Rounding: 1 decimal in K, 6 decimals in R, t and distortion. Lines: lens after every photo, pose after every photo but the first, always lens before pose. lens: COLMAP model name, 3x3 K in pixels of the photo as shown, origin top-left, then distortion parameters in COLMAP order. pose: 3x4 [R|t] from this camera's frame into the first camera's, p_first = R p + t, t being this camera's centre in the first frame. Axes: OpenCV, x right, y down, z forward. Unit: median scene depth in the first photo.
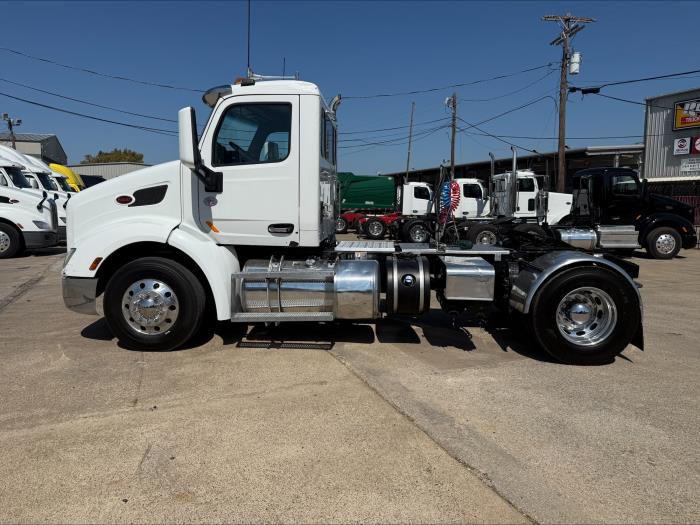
lens RADIAL K [[491.2, 0, 354.5], [0, 491.2, 266.0], [0, 0, 1]] dist [0.057735, -0.076800]
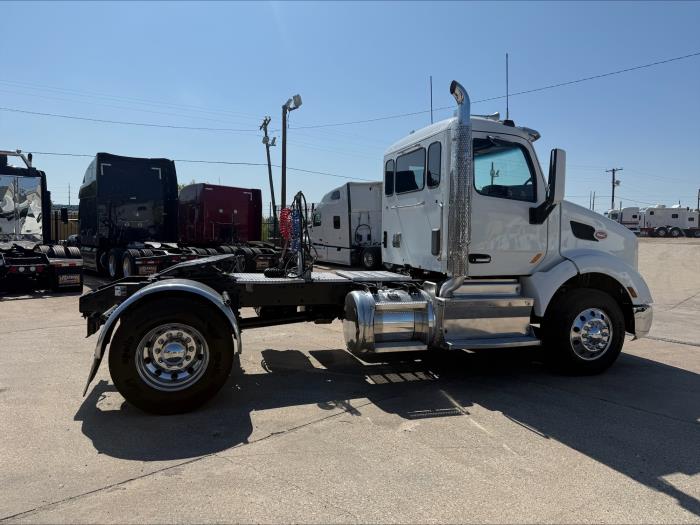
lens RADIAL K [[491.2, 0, 350.8], [0, 491.2, 266.8], [0, 0, 1]] dist [0.057735, -0.076800]
pose [[-0.945377, -0.004139, -0.325953, 0.450373], [-0.069082, 0.979752, 0.187921, -0.281903], [0.318575, 0.200174, -0.926521, 2.228290]]
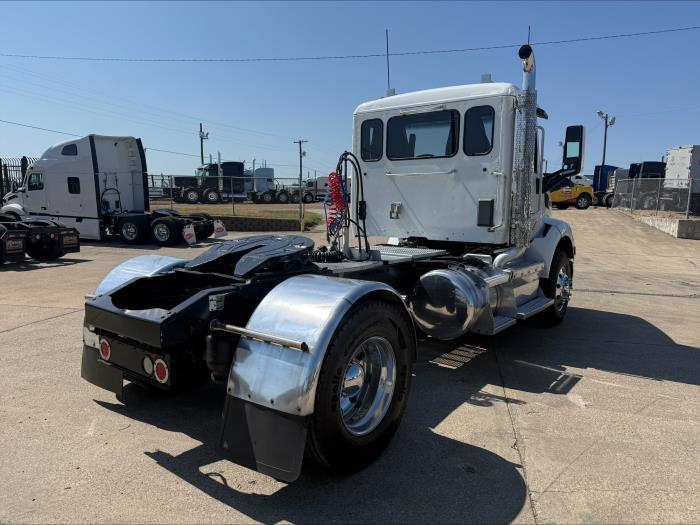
lens RADIAL K [[491.2, 0, 357.5], [0, 491.2, 270.1], [0, 0, 1]] dist [0.057735, -0.076800]
pose [[-0.562808, 0.092454, -0.821401, 0.926816], [-0.128006, 0.971989, 0.197111, -0.203056], [0.816616, 0.216080, -0.535208, 1.671980]]
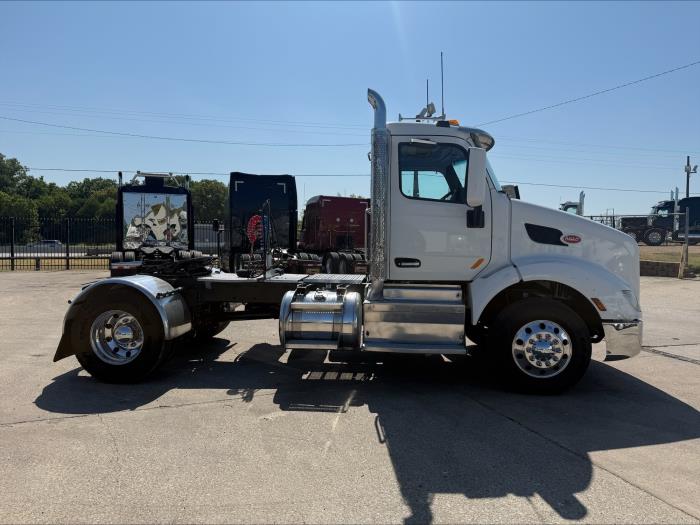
lens RADIAL K [[491.2, 0, 350.4], [0, 491.2, 264.3], [0, 0, 1]] dist [0.057735, -0.076800]
pose [[-0.999177, -0.026439, 0.030746, -0.043243], [-0.020365, 0.982842, 0.183323, -0.304196], [-0.035065, 0.182546, -0.982572, 2.359212]]
